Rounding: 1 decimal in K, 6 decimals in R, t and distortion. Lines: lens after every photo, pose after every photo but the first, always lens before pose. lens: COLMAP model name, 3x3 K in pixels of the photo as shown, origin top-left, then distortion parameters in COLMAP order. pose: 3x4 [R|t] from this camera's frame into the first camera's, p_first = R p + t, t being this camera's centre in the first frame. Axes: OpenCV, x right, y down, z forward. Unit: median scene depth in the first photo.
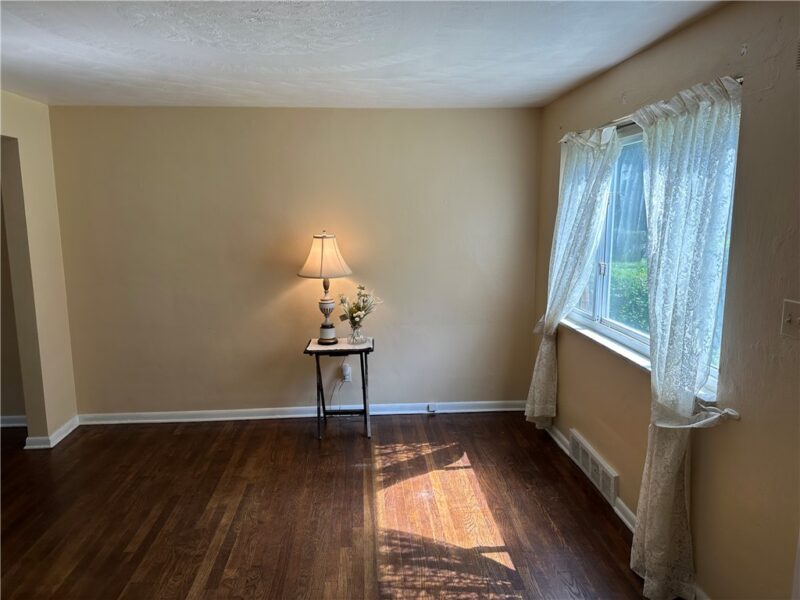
lens RADIAL K [[566.4, 0, 400.9], [0, 566.4, 305.0], [0, 0, 1]] dist [0.099761, -0.152378]
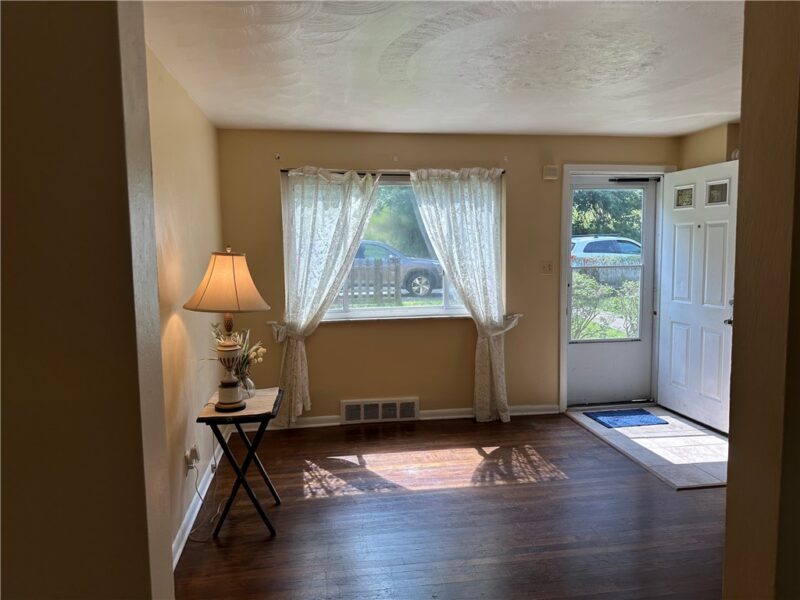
lens RADIAL K [[566.4, 0, 400.9], [0, 566.4, 305.0], [0, 0, 1]] dist [0.099761, -0.152378]
pose [[-0.075126, -0.105709, 0.991555, -0.975160], [0.195896, 0.973424, 0.118618, -0.114937], [-0.977743, 0.203153, -0.052421, 0.962931]]
